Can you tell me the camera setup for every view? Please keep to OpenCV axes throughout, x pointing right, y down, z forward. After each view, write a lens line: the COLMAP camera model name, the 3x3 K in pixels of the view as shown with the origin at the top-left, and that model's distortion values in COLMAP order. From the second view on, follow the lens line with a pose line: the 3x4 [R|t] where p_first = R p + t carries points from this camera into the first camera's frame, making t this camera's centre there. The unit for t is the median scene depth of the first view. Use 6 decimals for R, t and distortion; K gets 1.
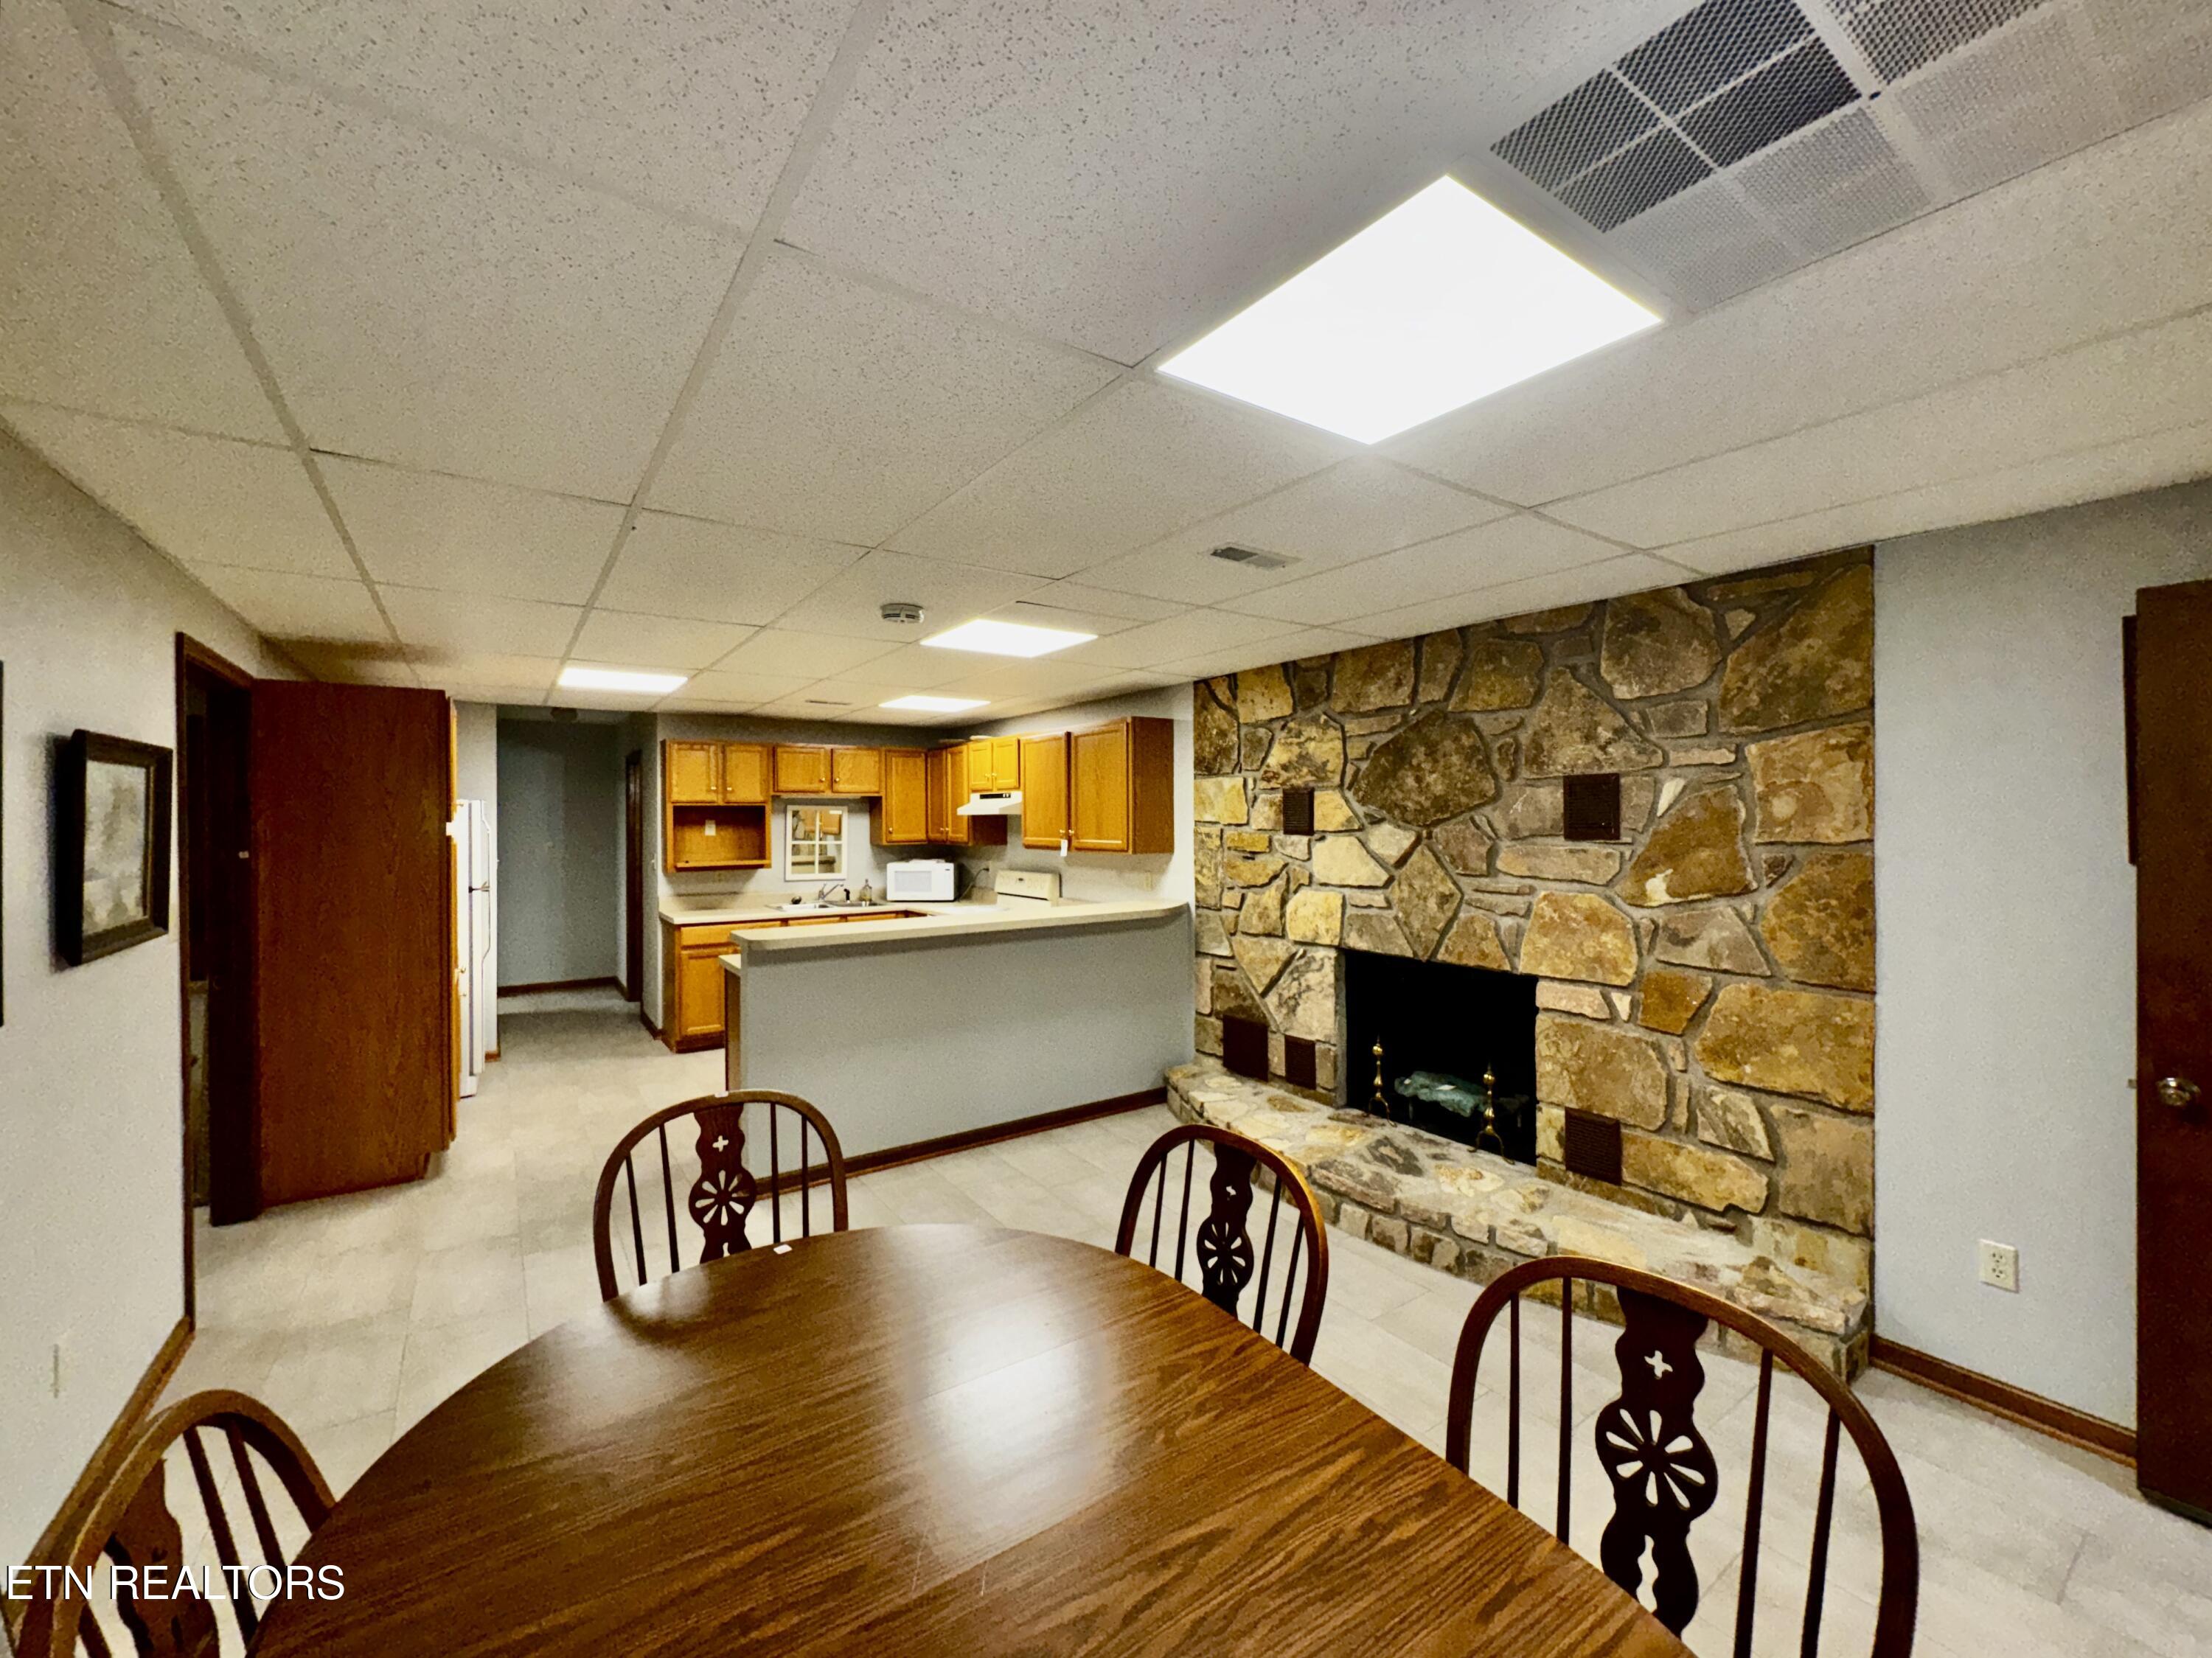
lens RADIAL K [[890.1, 0, 1098.0], [0, 890.1, 824.6], [0, 0, 1]] dist [-0.000411, -0.000059]
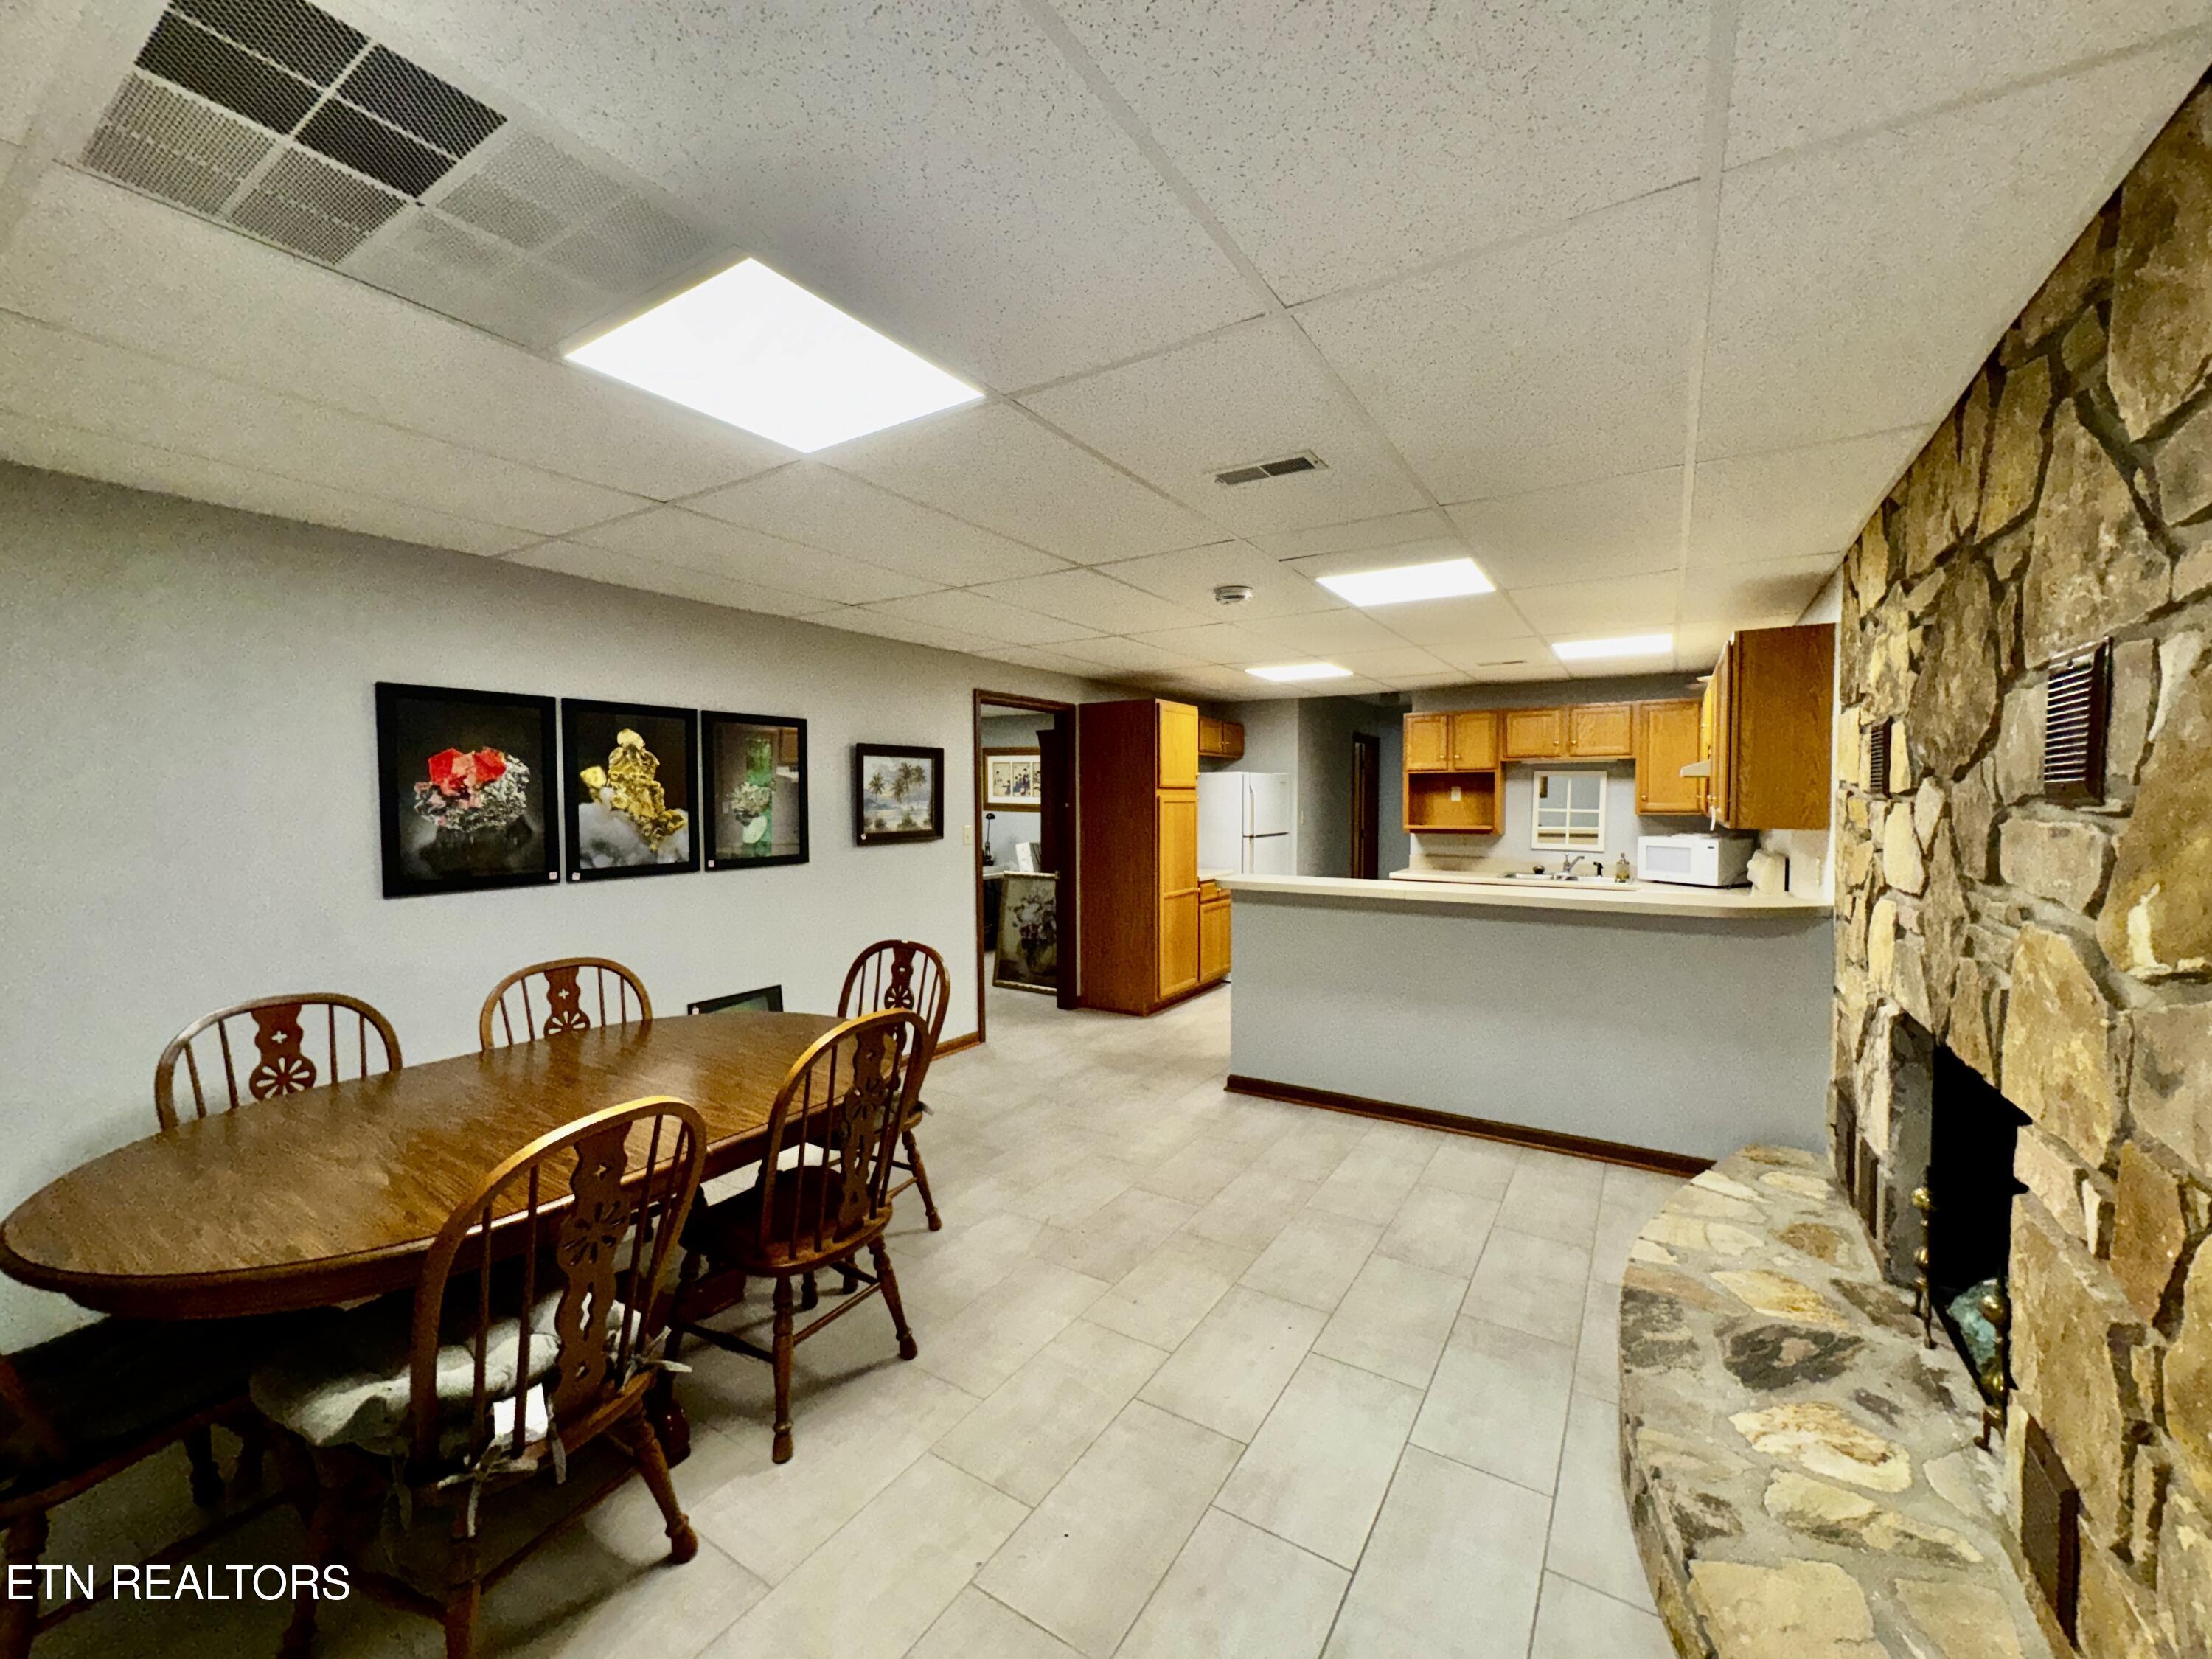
lens RADIAL K [[877.7, 0, 1106.0], [0, 877.7, 829.5], [0, 0, 1]] dist [-0.000143, 0.000053]
pose [[0.392870, 0.037073, -0.918846, 0.535449], [-0.004157, 0.999248, 0.038539, 0.010609], [0.919585, -0.011321, 0.392729, 0.301383]]
